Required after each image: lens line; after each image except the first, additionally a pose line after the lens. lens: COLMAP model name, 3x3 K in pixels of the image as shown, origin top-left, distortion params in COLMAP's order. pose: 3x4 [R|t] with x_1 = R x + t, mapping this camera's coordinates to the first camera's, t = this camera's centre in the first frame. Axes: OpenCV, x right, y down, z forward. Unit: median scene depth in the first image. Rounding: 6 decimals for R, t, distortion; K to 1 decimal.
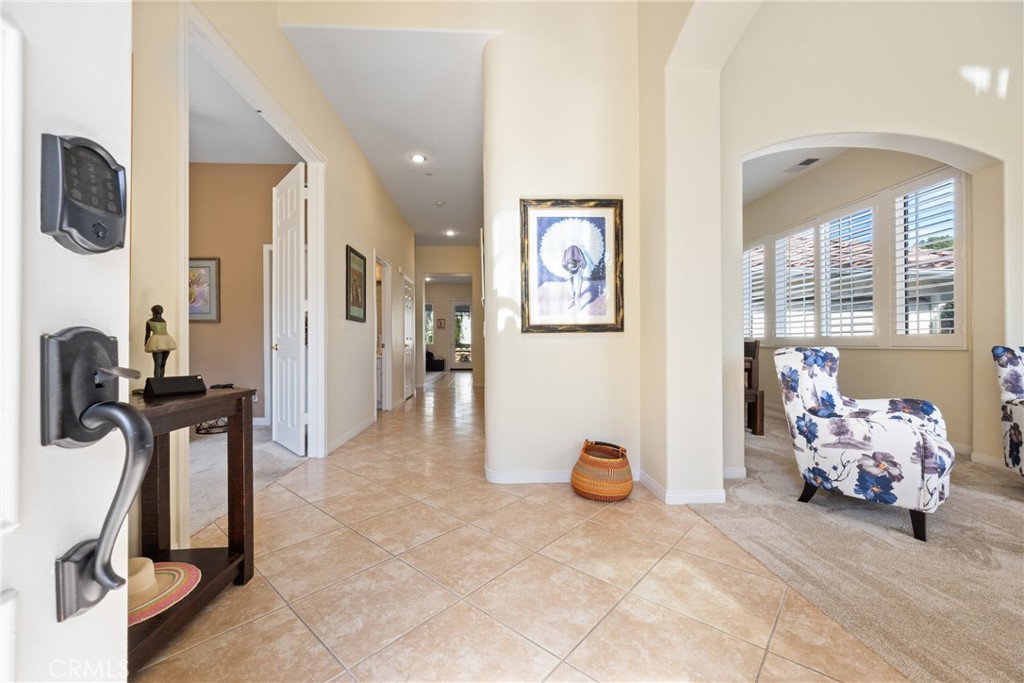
lens RADIAL K [[404.9, 0, 513.5], [0, 404.9, 344.8], [0, 0, 1]] dist [-0.003380, 0.001421]
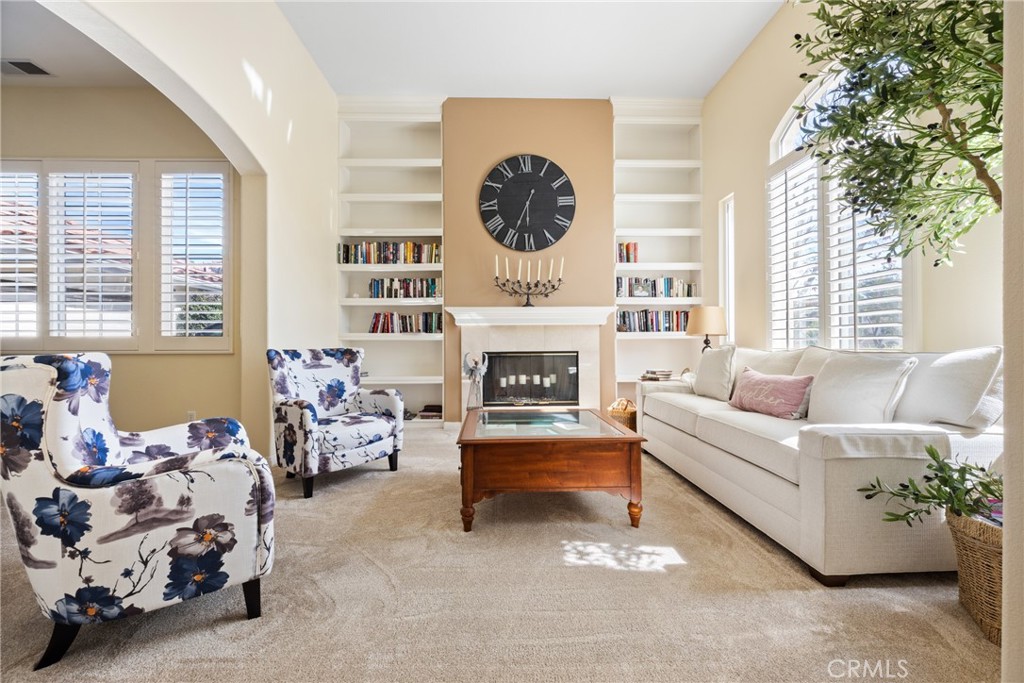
lens RADIAL K [[404.9, 0, 509.8], [0, 404.9, 342.5], [0, 0, 1]] dist [-0.003380, 0.001421]
pose [[0.042377, 0.009982, 0.999052, 0.252655], [0.003472, 0.999943, -0.010139, -0.001921], [-0.999096, 0.003898, 0.042340, 0.434543]]
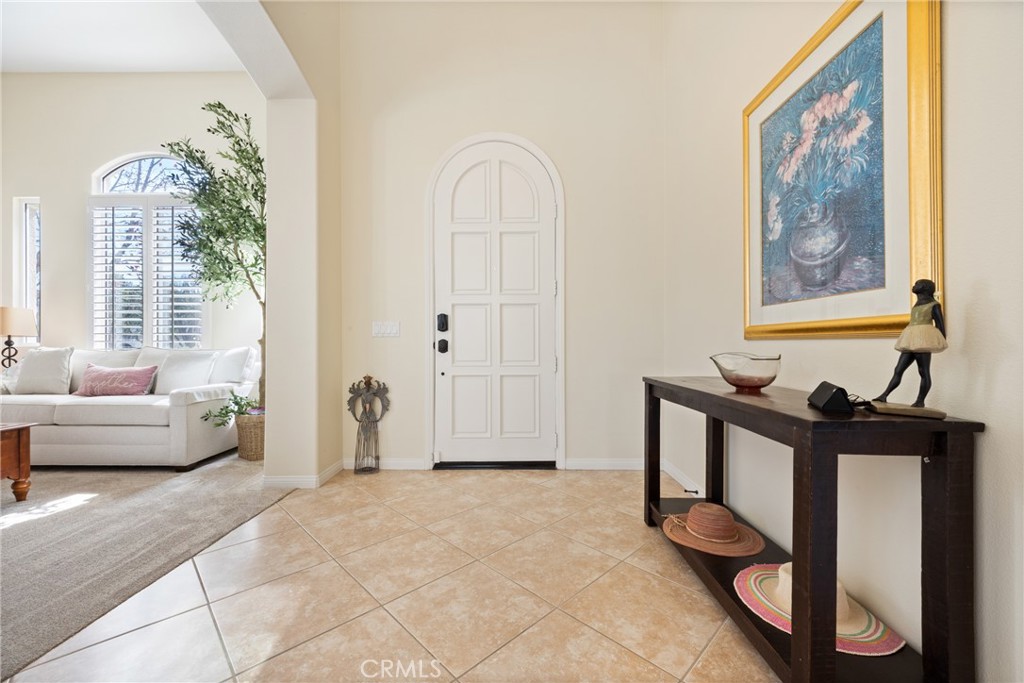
lens RADIAL K [[404.9, 0, 509.3], [0, 404.9, 342.8], [0, 0, 1]] dist [-0.003380, 0.001421]
pose [[-0.996196, 0.006024, 0.086937, -0.118699], [0.005736, 0.999977, -0.003556, -0.001951], [-0.086956, -0.003044, -0.996207, 1.022180]]
